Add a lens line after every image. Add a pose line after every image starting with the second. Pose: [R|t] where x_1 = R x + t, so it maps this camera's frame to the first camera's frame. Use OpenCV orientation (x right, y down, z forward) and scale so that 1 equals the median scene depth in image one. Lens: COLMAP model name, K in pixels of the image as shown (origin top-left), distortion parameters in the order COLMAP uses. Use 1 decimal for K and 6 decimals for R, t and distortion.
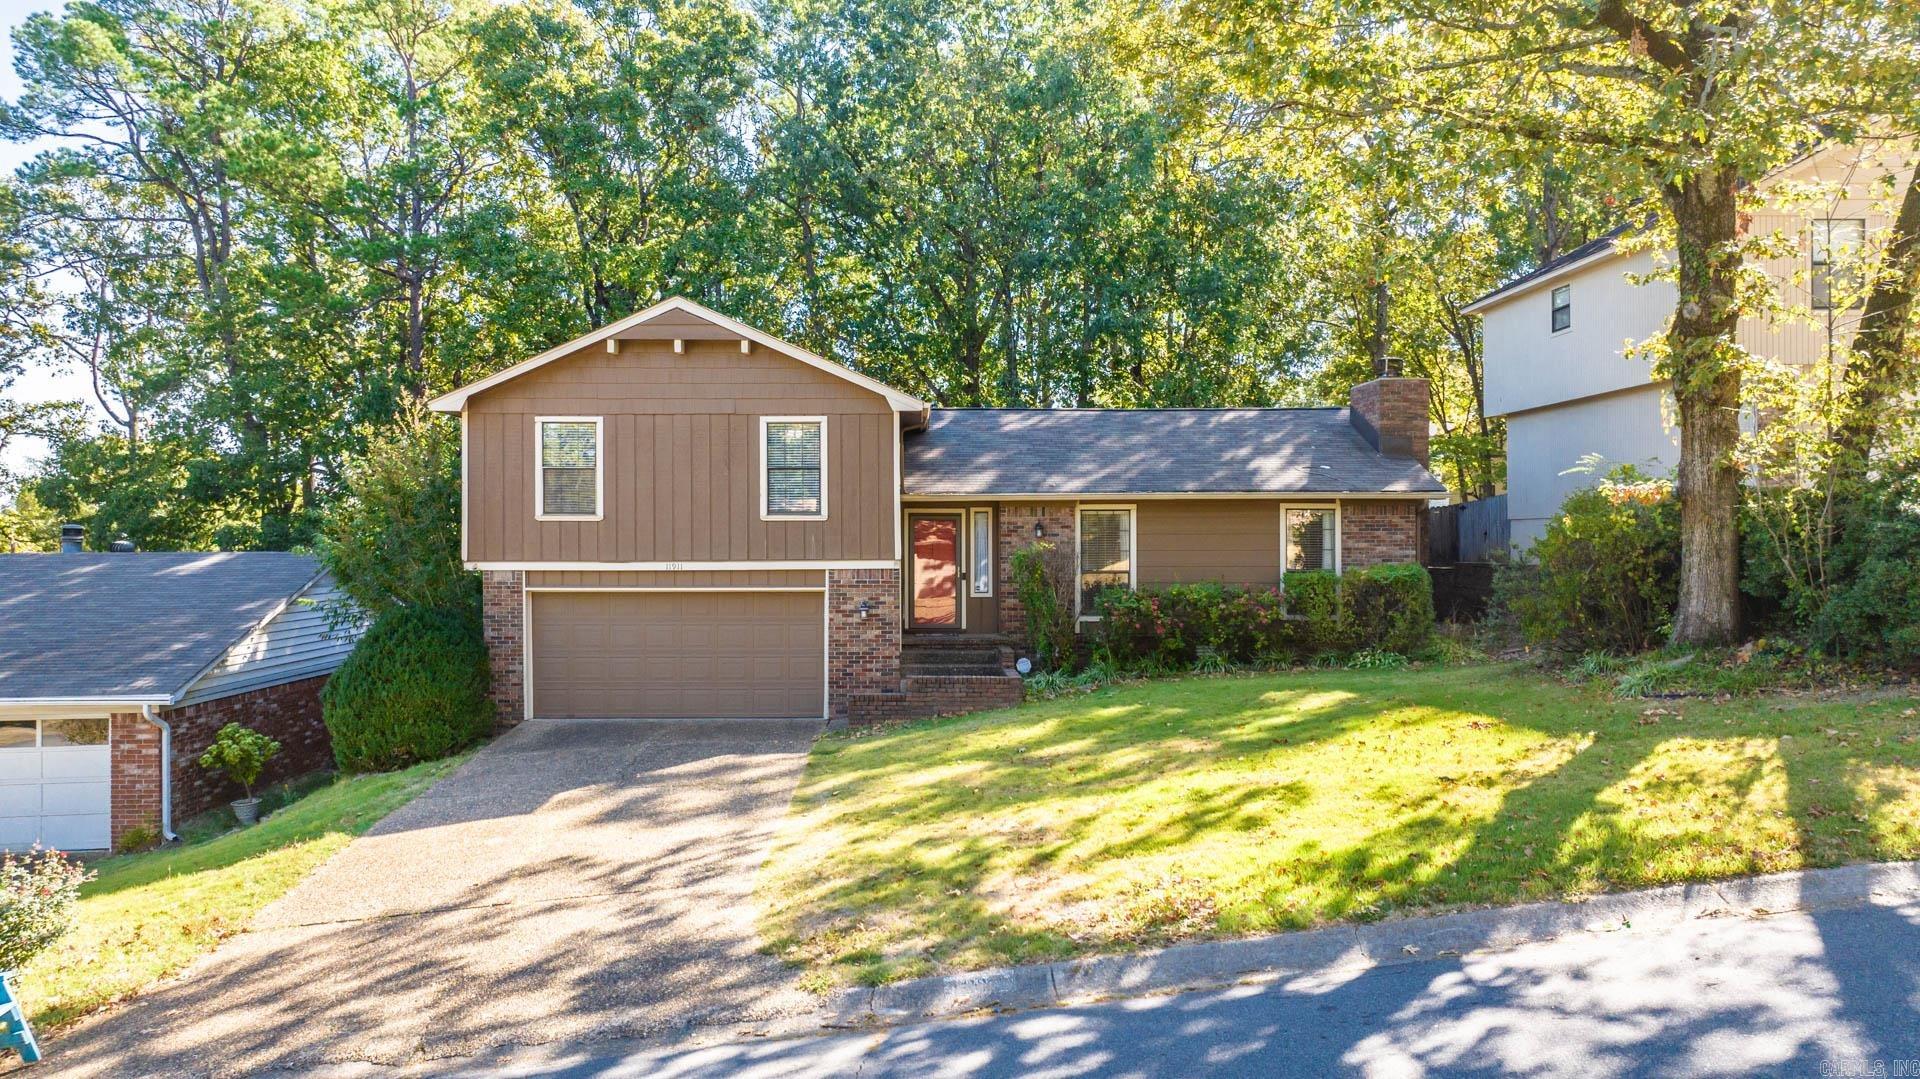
lens RADIAL K [[1365.7, 0, 960.0], [0, 1365.7, 539.5], [0, 0, 1]] dist [-0.006178, -0.001995]
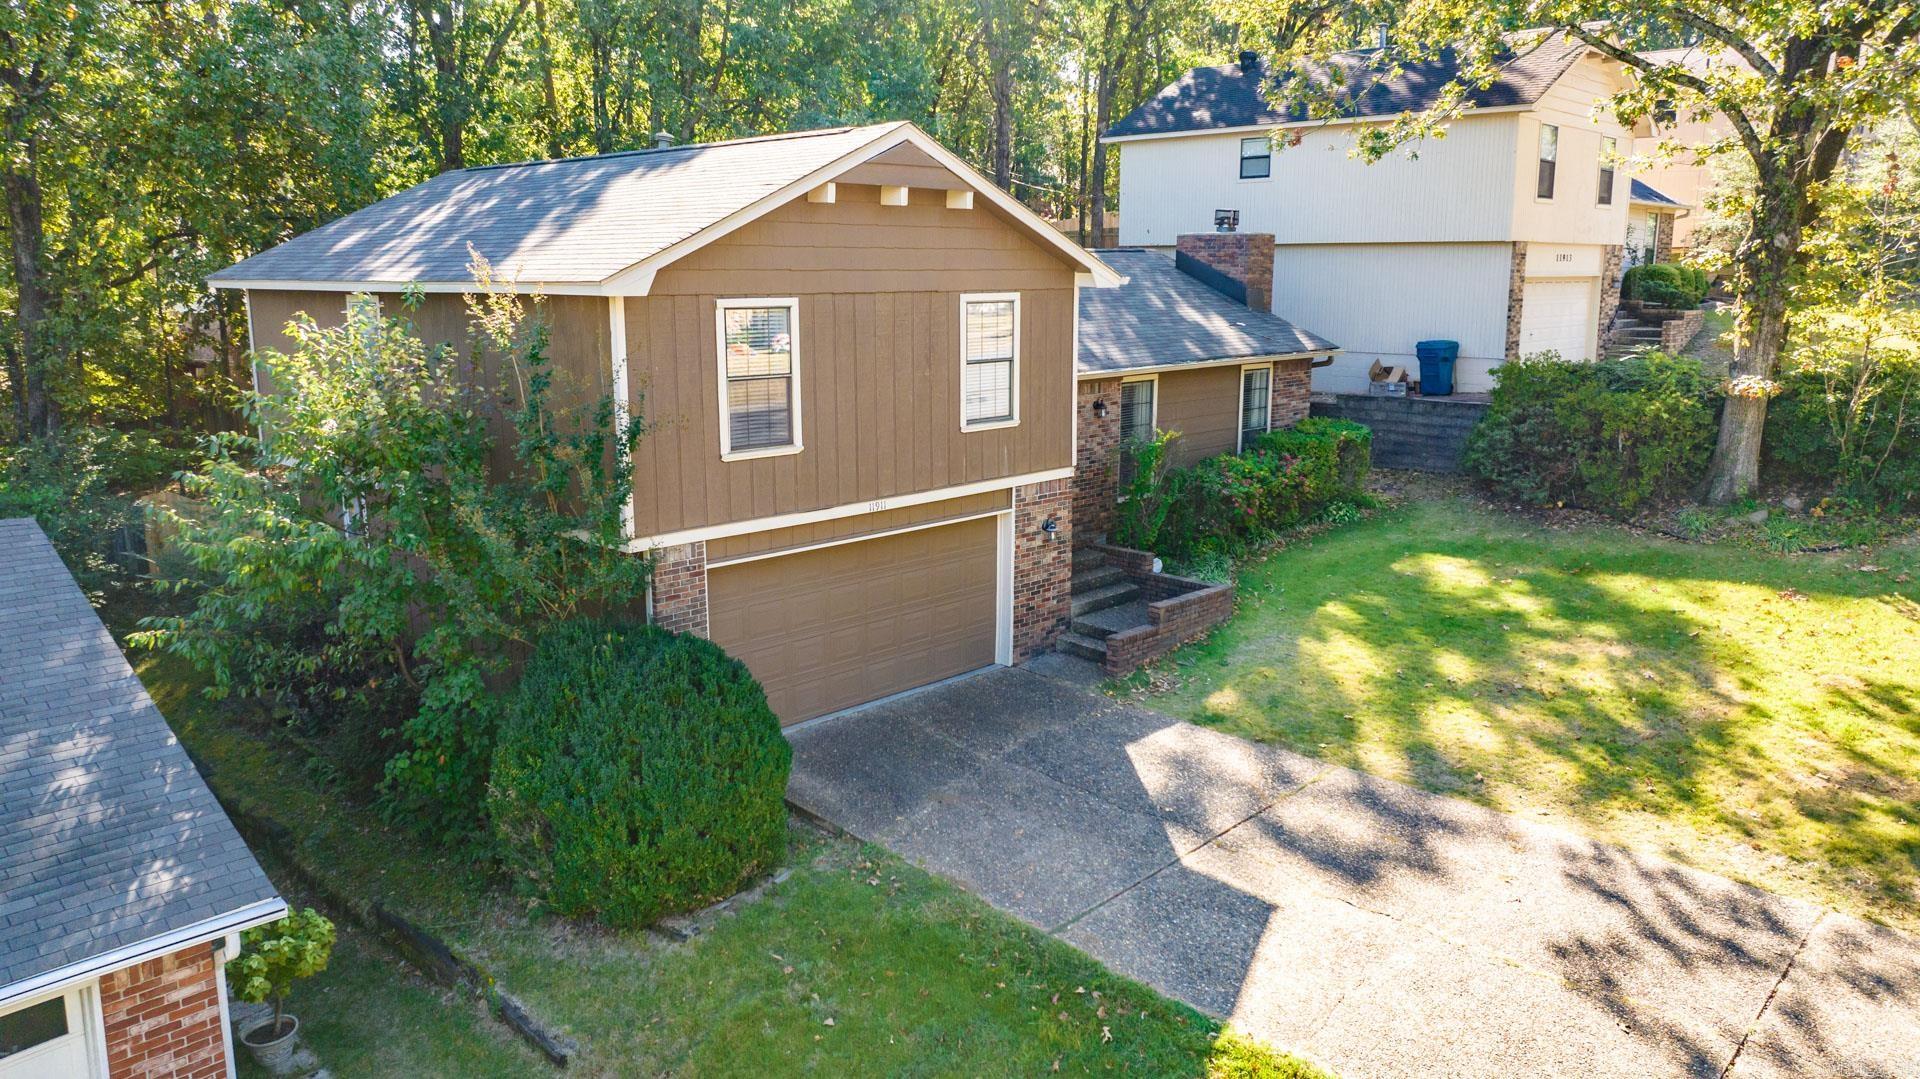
lens RADIAL K [[1362.9, 0, 960.0], [0, 1362.9, 539.5], [0, 0, 1]] dist [0.003743, 0.002134]
pose [[0.703657, -0.136338, 0.697337, -0.686630], [-0.005052, 0.980434, 0.196785, -0.105654], [-0.710522, -0.141992, 0.689200, 0.467098]]
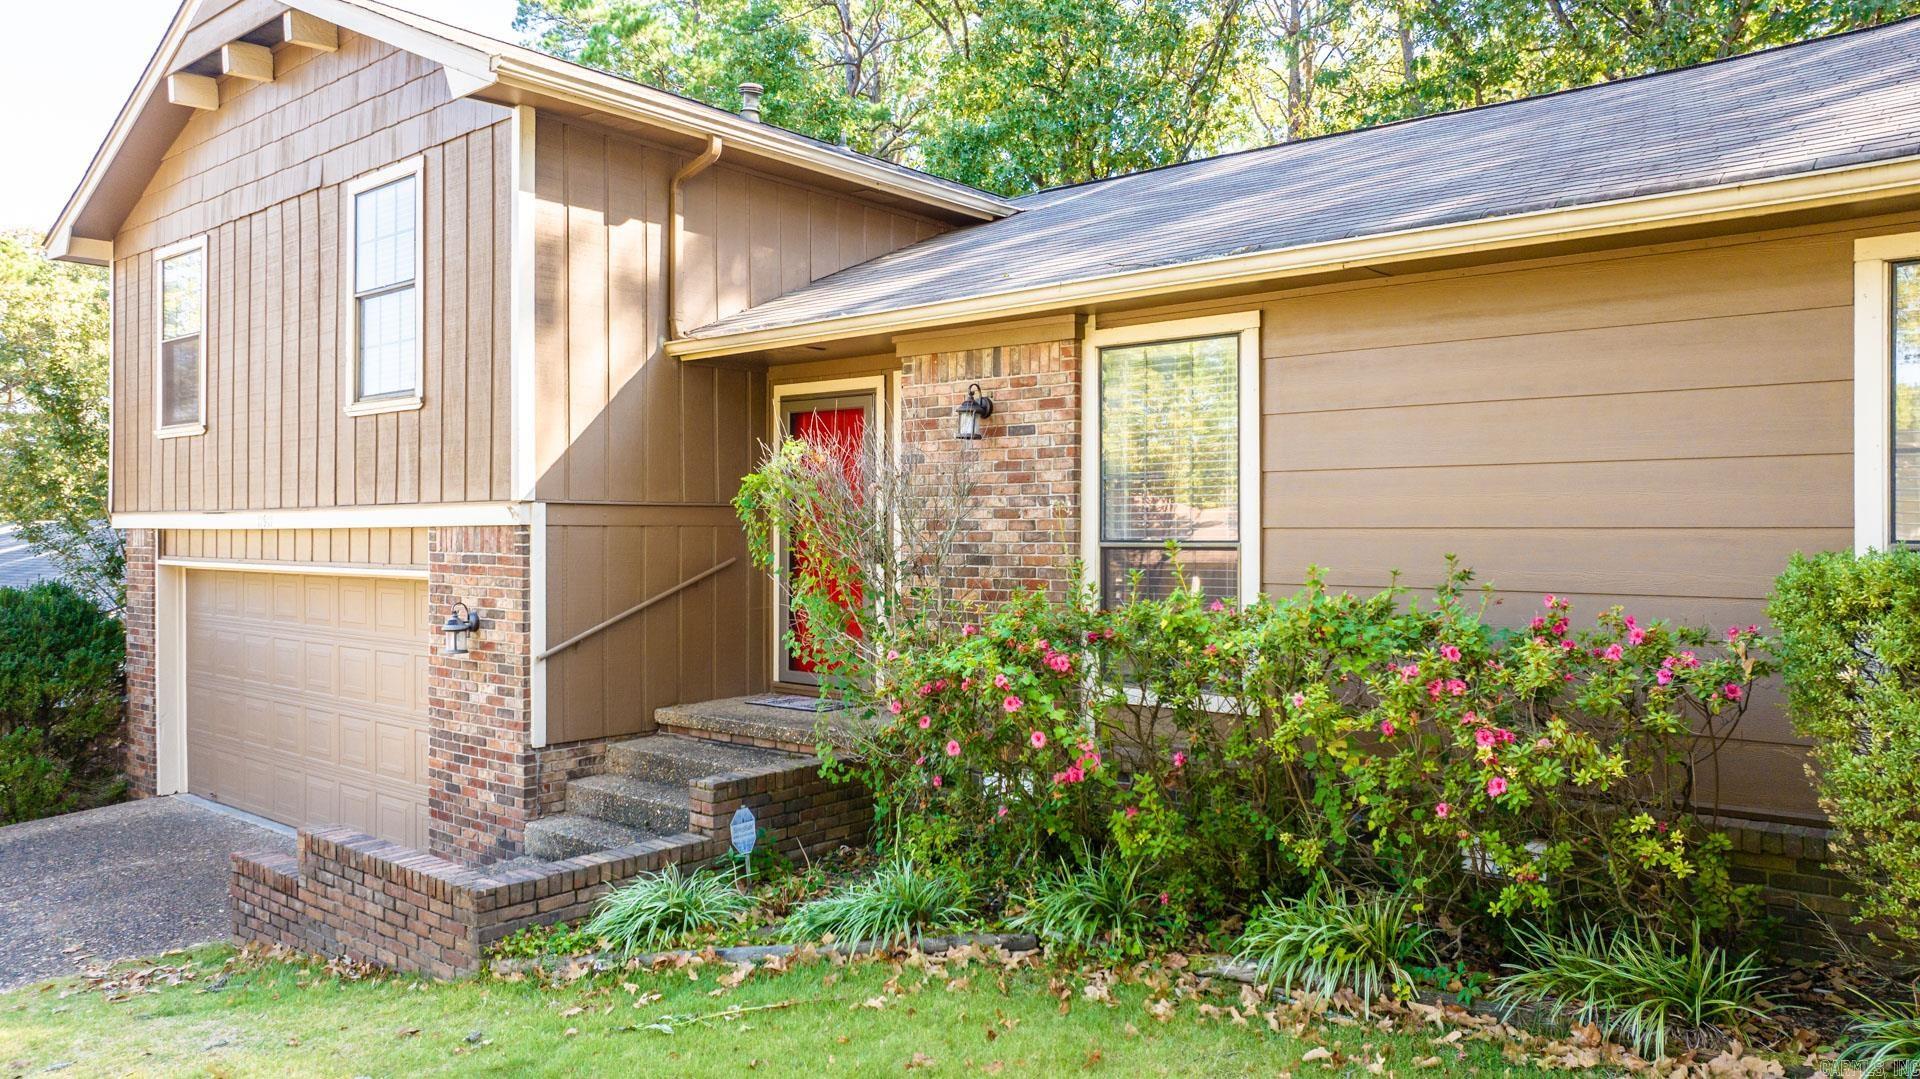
lens RADIAL K [[1362.9, 0, 960.0], [0, 1362.9, 539.5], [0, 0, 1]] dist [0.003743, 0.002134]
pose [[0.746930, 0.004942, -0.664885, 0.297750], [-0.001749, 0.999984, 0.005467, 0.022963], [0.664901, -0.002921, 0.746926, 0.802046]]
